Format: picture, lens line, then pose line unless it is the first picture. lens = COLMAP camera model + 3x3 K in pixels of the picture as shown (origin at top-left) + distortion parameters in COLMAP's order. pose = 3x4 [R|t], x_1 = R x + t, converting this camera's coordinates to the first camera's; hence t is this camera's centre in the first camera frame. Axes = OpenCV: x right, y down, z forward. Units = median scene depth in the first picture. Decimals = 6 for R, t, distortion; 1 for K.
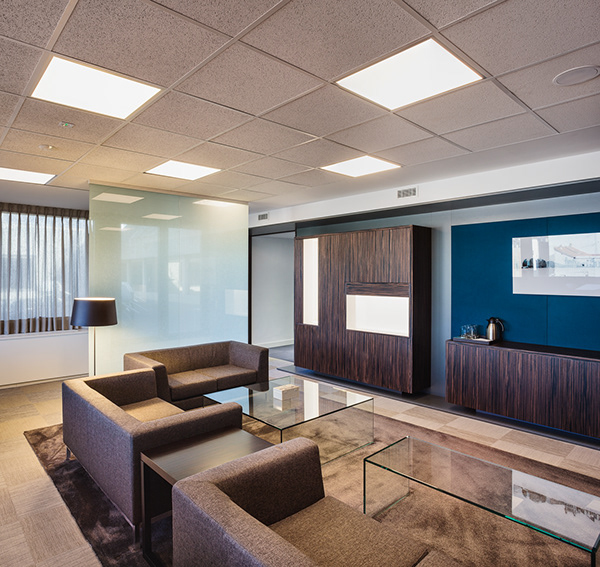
lens RADIAL K [[402.9, 0, 277.3], [0, 402.9, 339.4], [0, 0, 1]] dist [-0.003178, 0.002979]
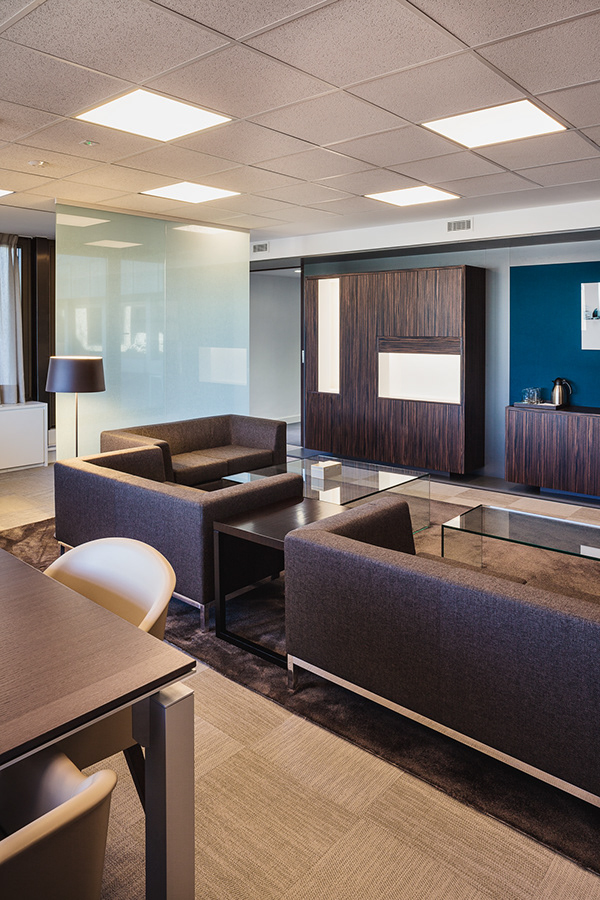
lens RADIAL K [[629.1, 0, 300.0], [0, 629.1, 450.0], [0, 0, 1]] dist [0.005413, 0.000731]
pose [[0.990683, -0.024213, 0.134021, -0.167372], [0.019701, 0.999197, 0.034891, 0.036489], [-0.134758, -0.031925, 0.990364, -0.217597]]
